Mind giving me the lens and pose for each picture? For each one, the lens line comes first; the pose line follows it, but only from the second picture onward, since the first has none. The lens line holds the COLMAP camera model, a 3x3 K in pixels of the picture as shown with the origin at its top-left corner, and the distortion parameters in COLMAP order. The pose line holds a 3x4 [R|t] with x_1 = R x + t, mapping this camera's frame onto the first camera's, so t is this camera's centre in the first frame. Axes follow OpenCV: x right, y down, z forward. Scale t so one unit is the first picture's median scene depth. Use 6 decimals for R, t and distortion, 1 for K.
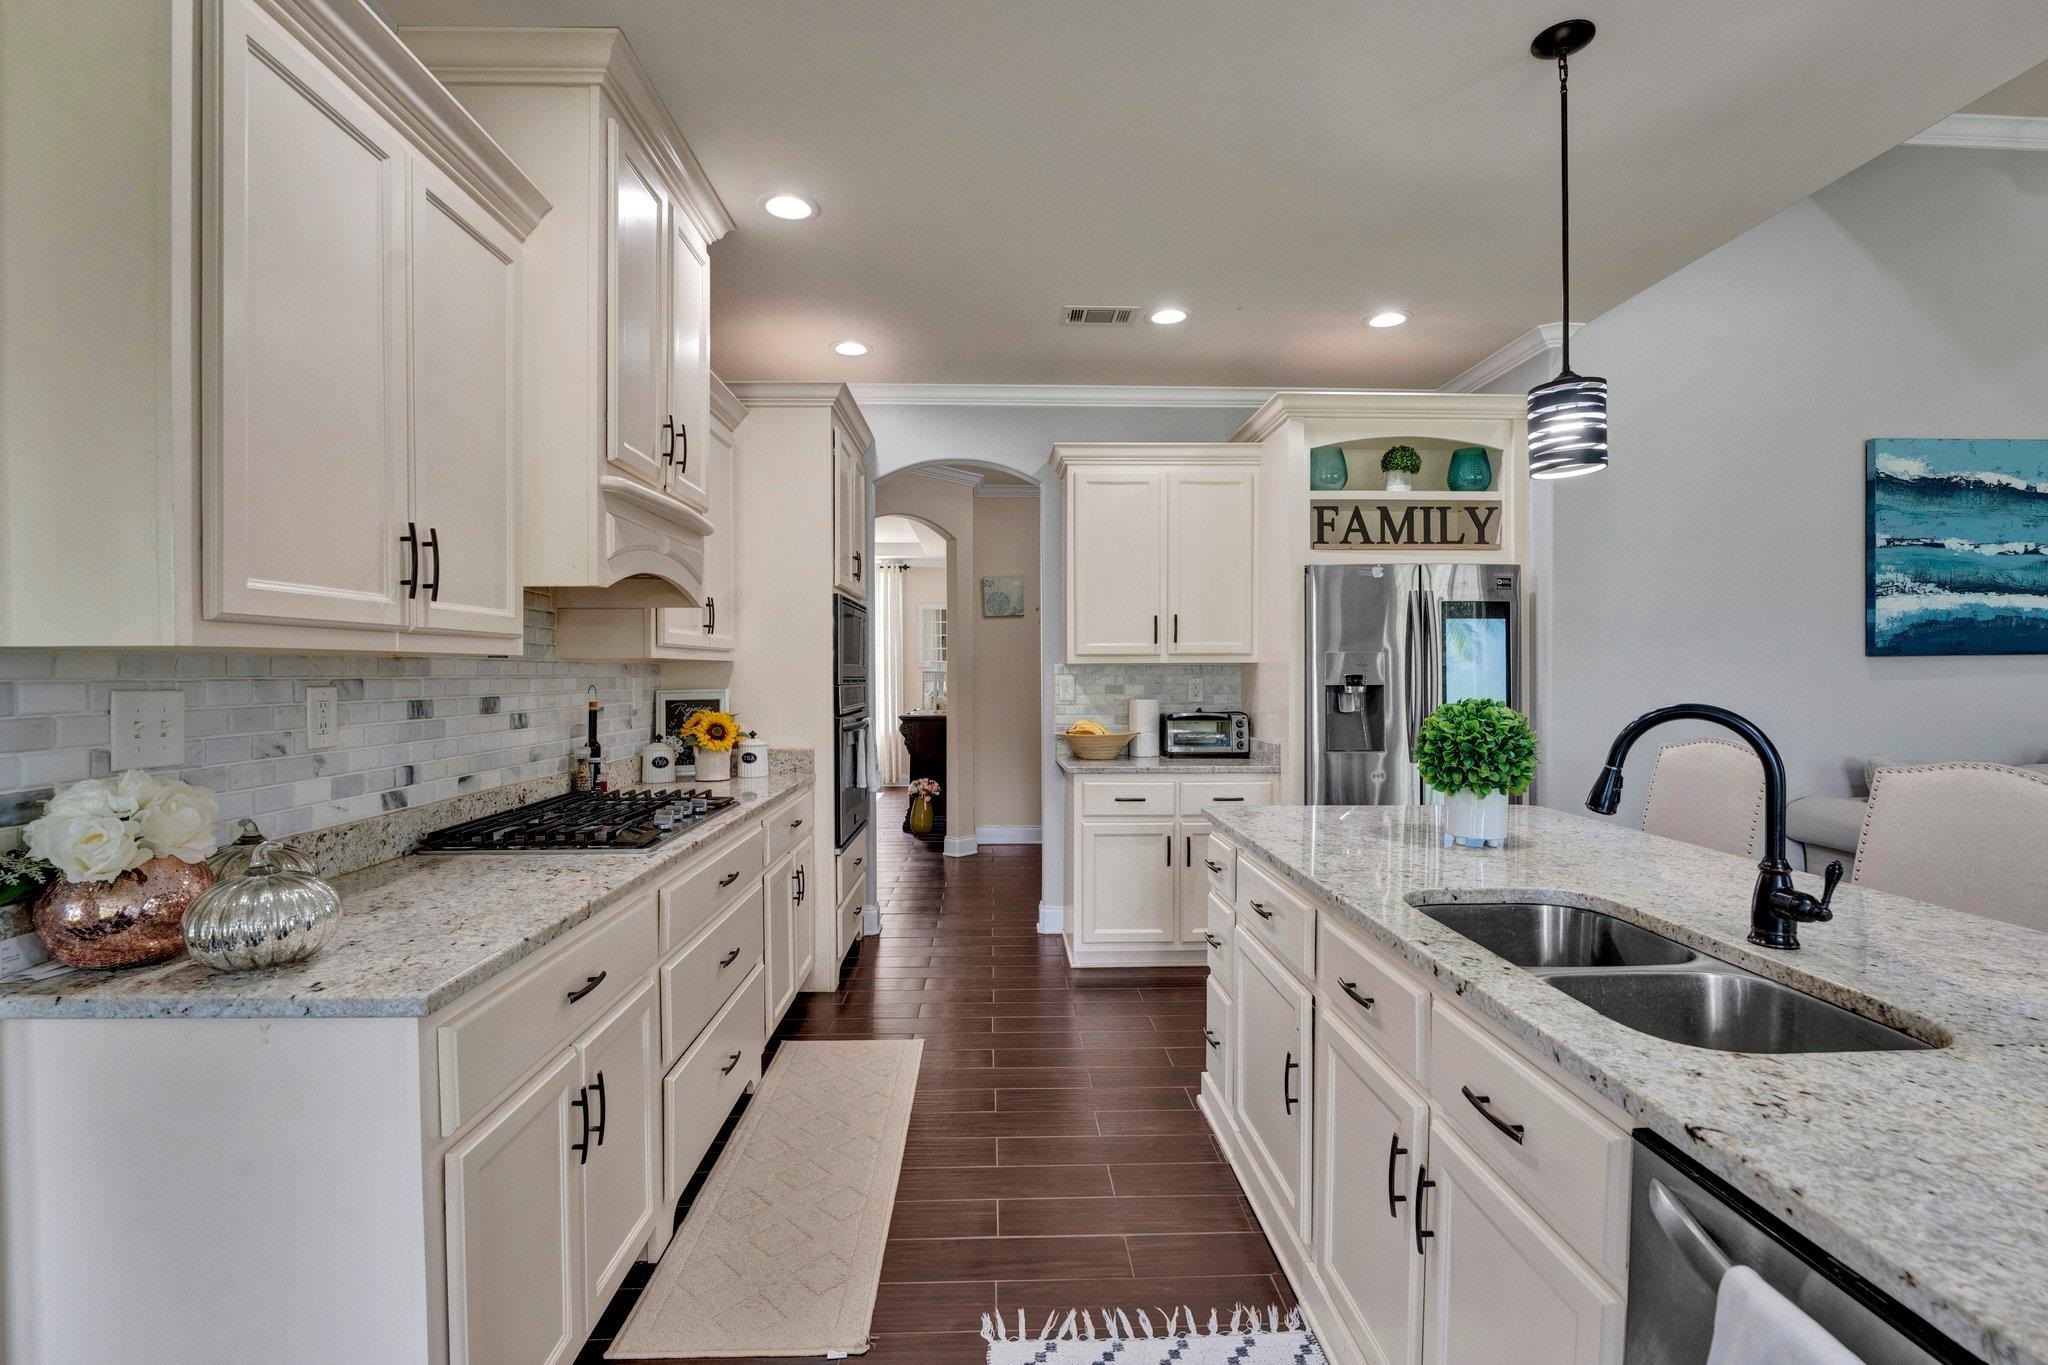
lens RADIAL K [[900.7, 0, 1018.9], [0, 900.7, 682.8], [0, 0, 1]] dist [-0.000608, -0.000094]
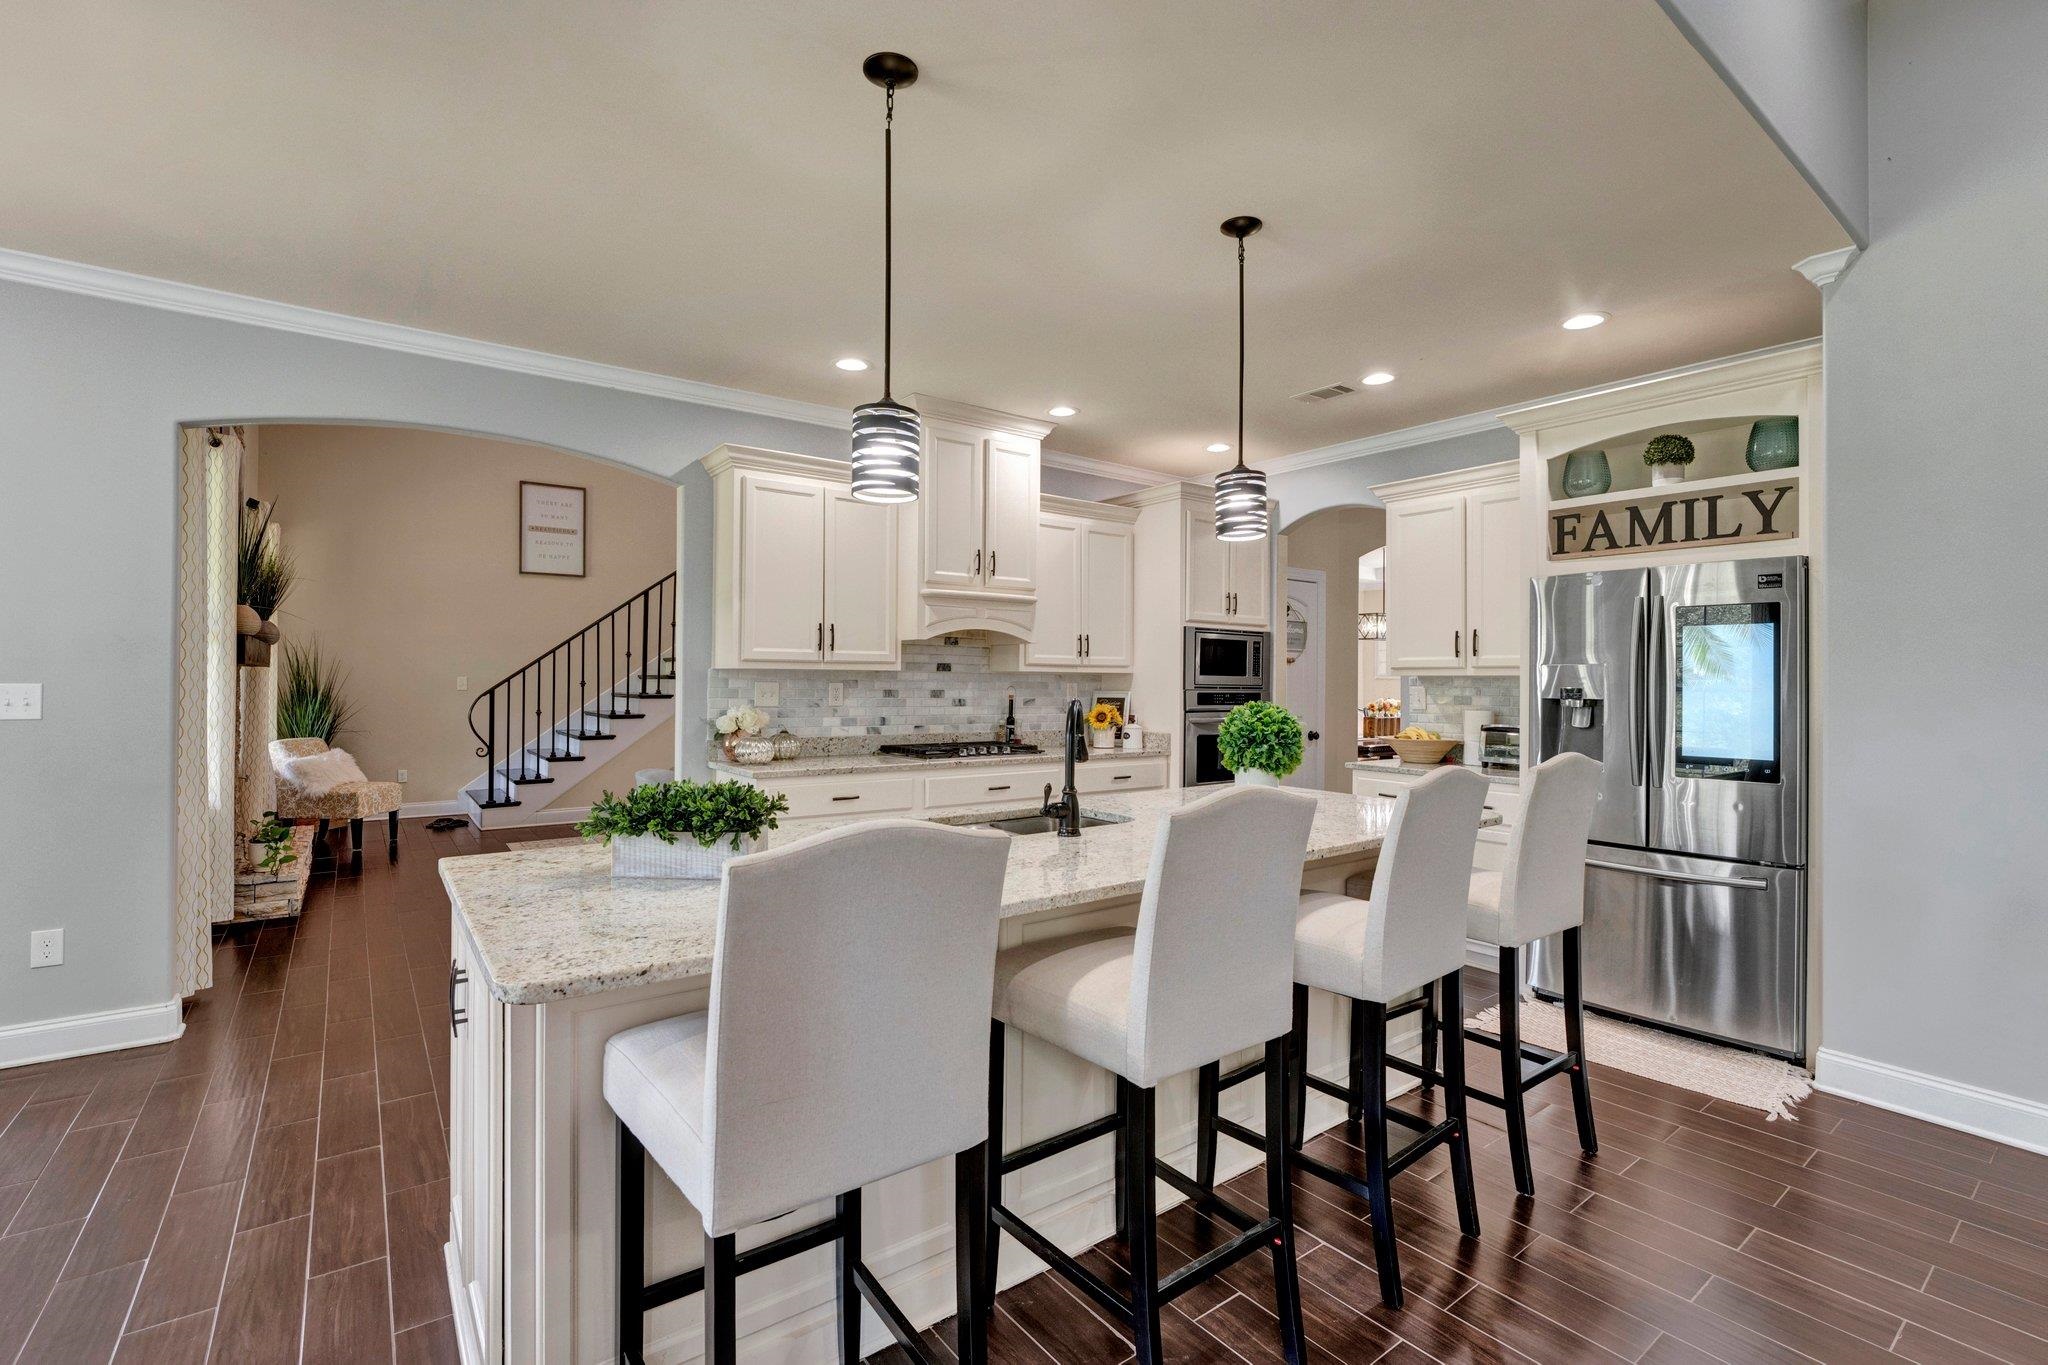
lens RADIAL K [[900.7, 0, 1028.7], [0, 900.7, 676.7], [0, 0, 1]] dist [-0.000608, -0.000094]
pose [[0.581367, 0.003987, -0.813632, 0.802908], [-0.020344, 0.999747, -0.009637, 0.000208], [0.813387, 0.022155, 0.581301, -0.036612]]
